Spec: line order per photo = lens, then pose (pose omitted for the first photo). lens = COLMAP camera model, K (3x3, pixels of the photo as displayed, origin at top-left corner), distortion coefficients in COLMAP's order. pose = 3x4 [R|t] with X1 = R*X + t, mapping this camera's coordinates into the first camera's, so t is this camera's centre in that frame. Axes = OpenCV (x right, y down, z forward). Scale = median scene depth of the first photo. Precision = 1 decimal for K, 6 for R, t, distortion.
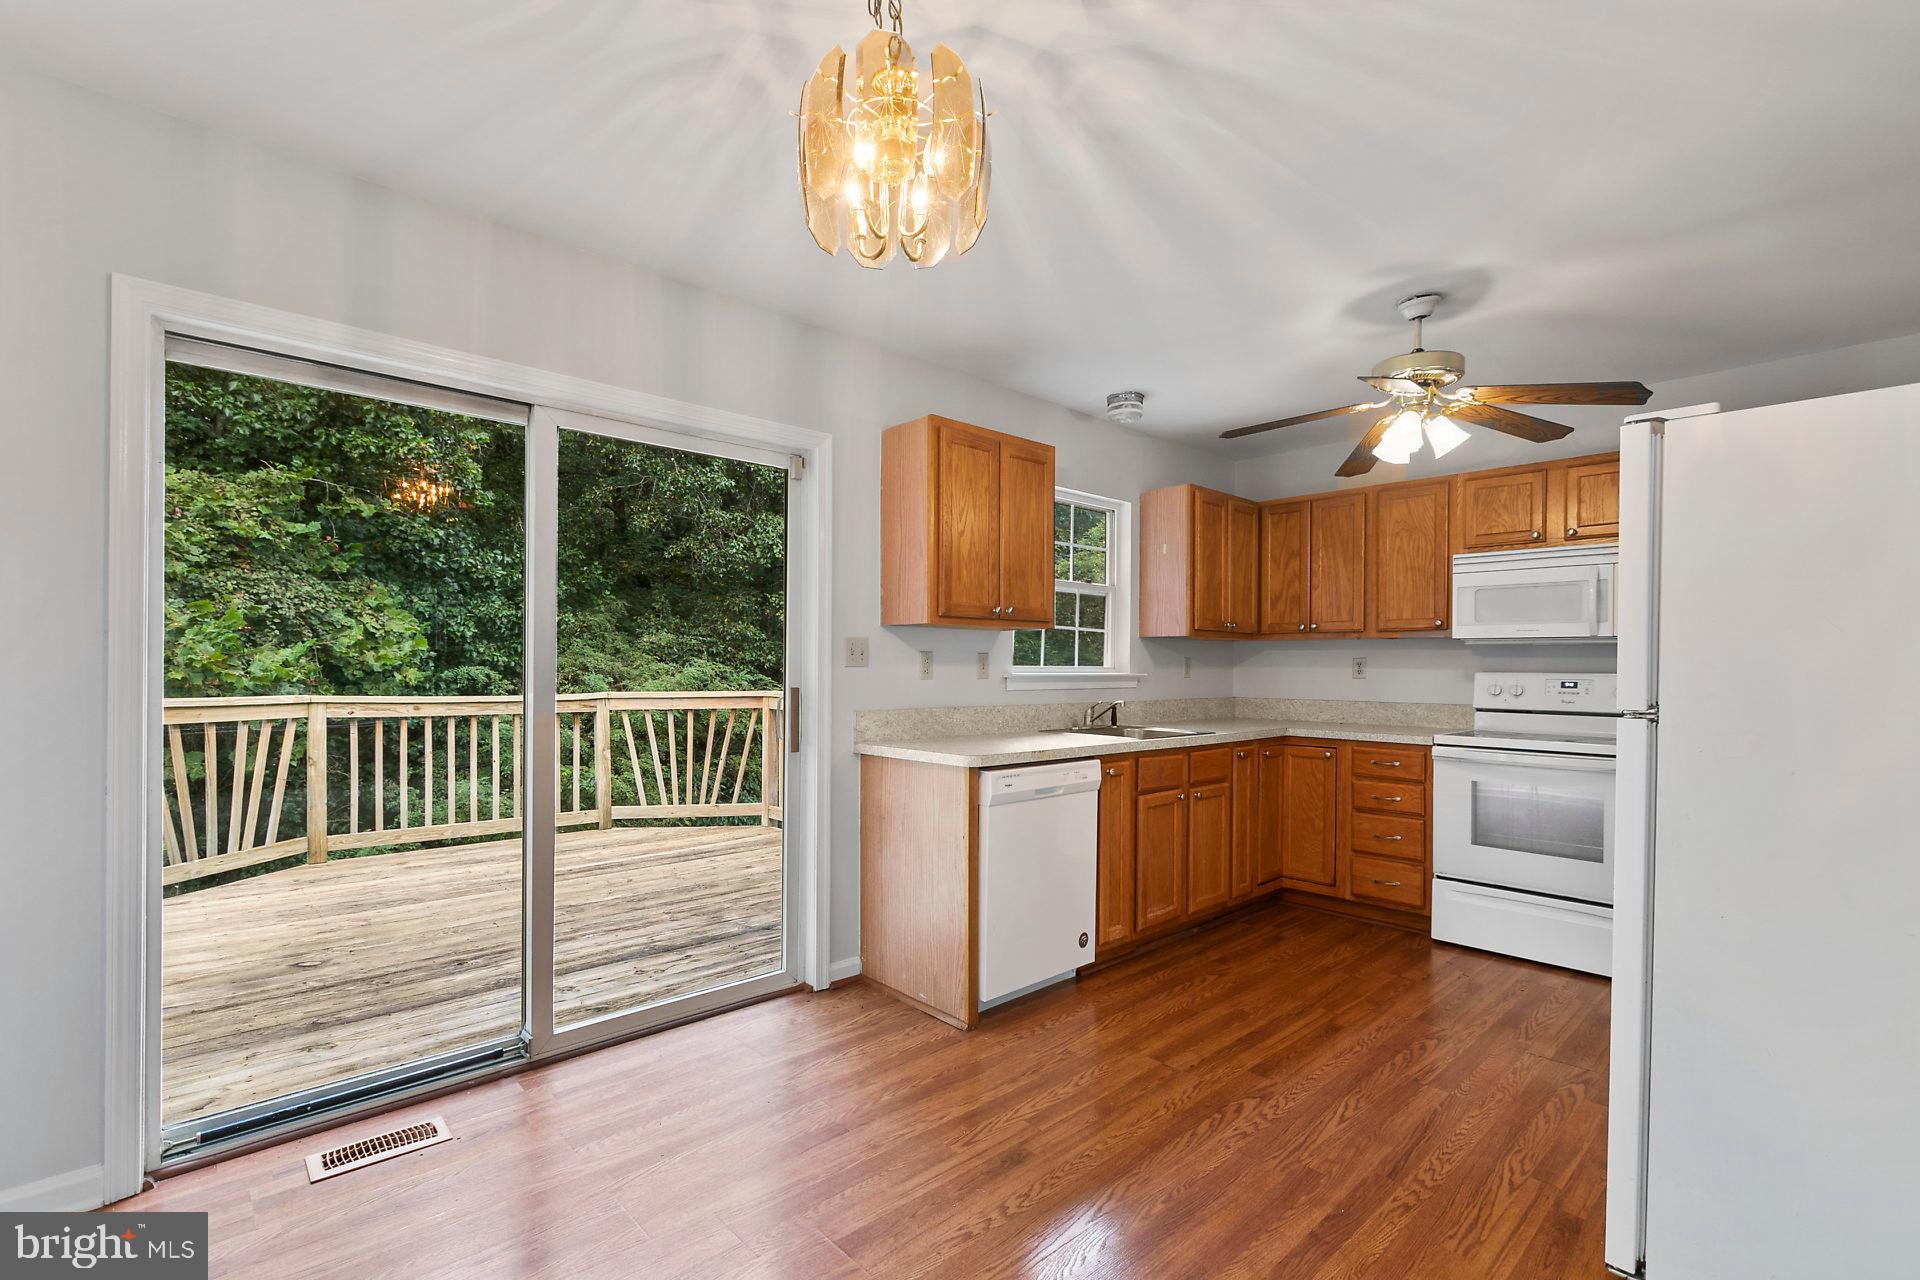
lens RADIAL K [[850.5, 0, 959.0], [0, 850.5, 665.5], [0, 0, 1]] dist [-0.000433, 0.000527]
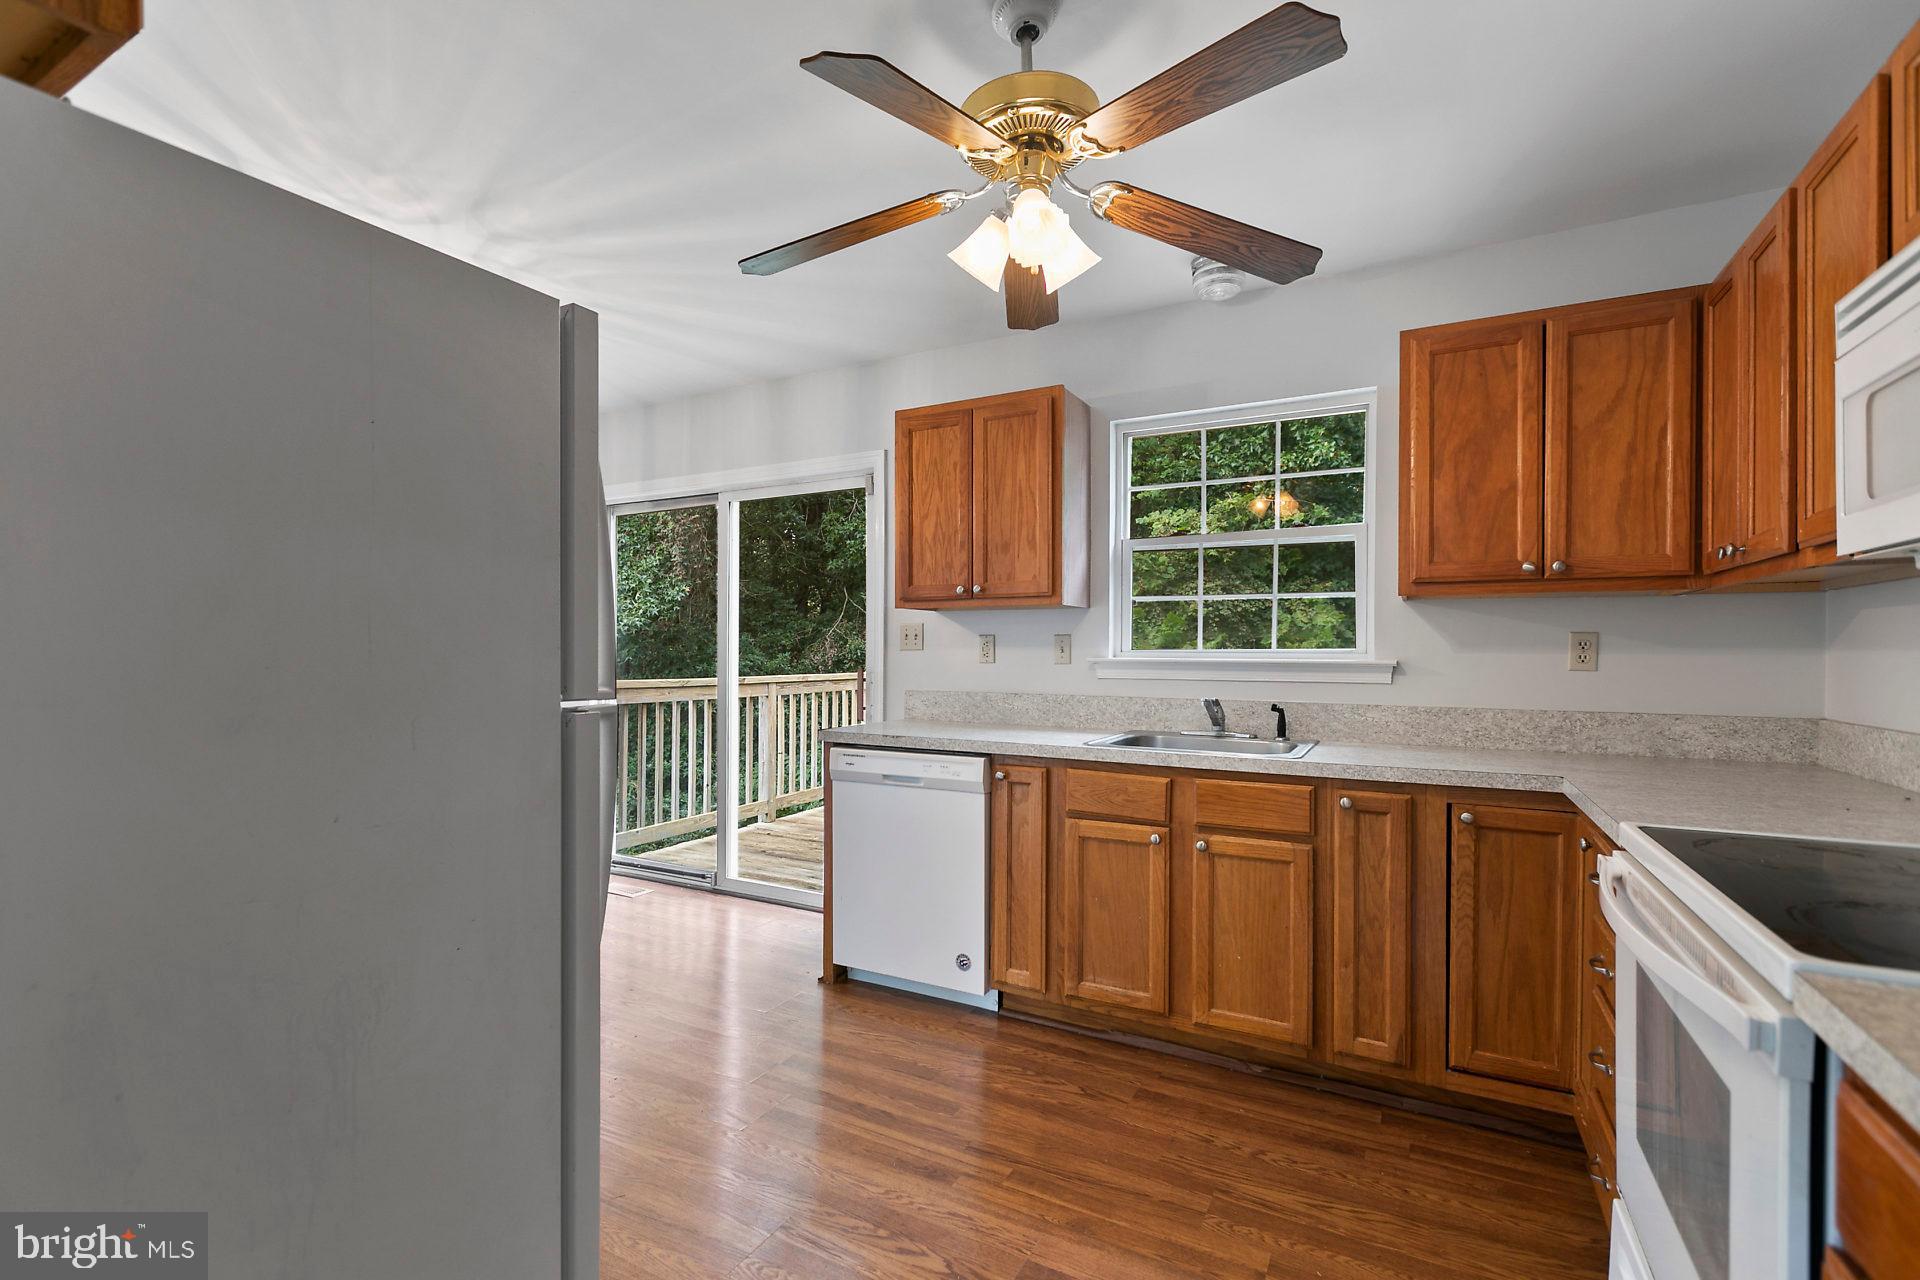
lens RADIAL K [[884.2, 0, 957.5], [0, 884.2, 653.6], [0, 0, 1]] dist [-0.000204, -0.000250]
pose [[0.310617, -0.002797, -0.950531, 0.996571], [-0.001598, 0.999993, -0.003465, 0.009639], [0.950534, 0.002595, 0.310610, 0.705228]]
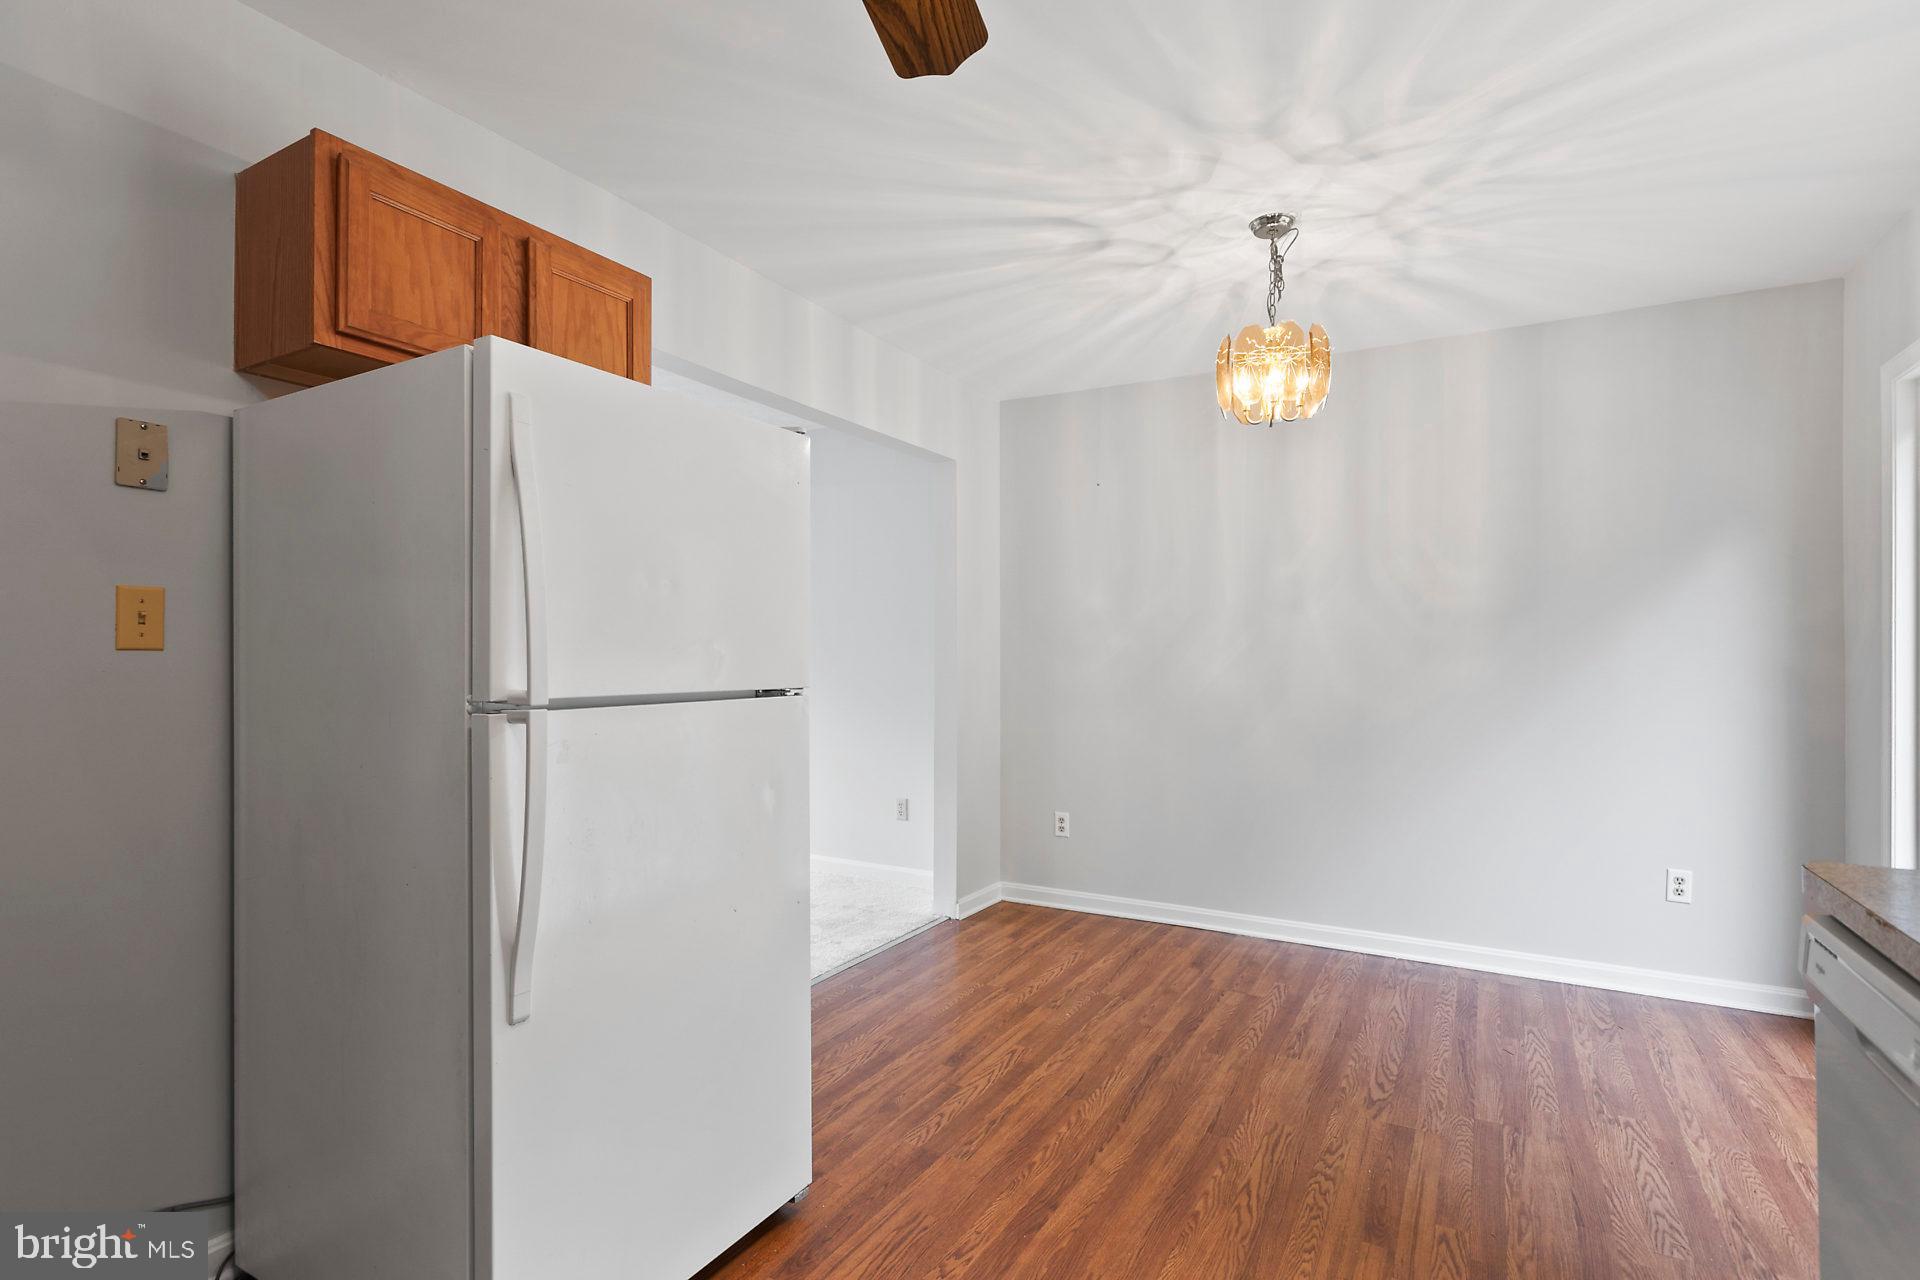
lens RADIAL K [[945.7, 0, 958.1], [0, 945.7, 661.3], [0, 0, 1]] dist [-0.000367, -0.000078]
pose [[-0.951805, -0.007061, -0.306622, 0.493889], [-0.007530, 0.999972, 0.000346, 0.006773], [0.306610, 0.002638, -0.951831, 1.149712]]
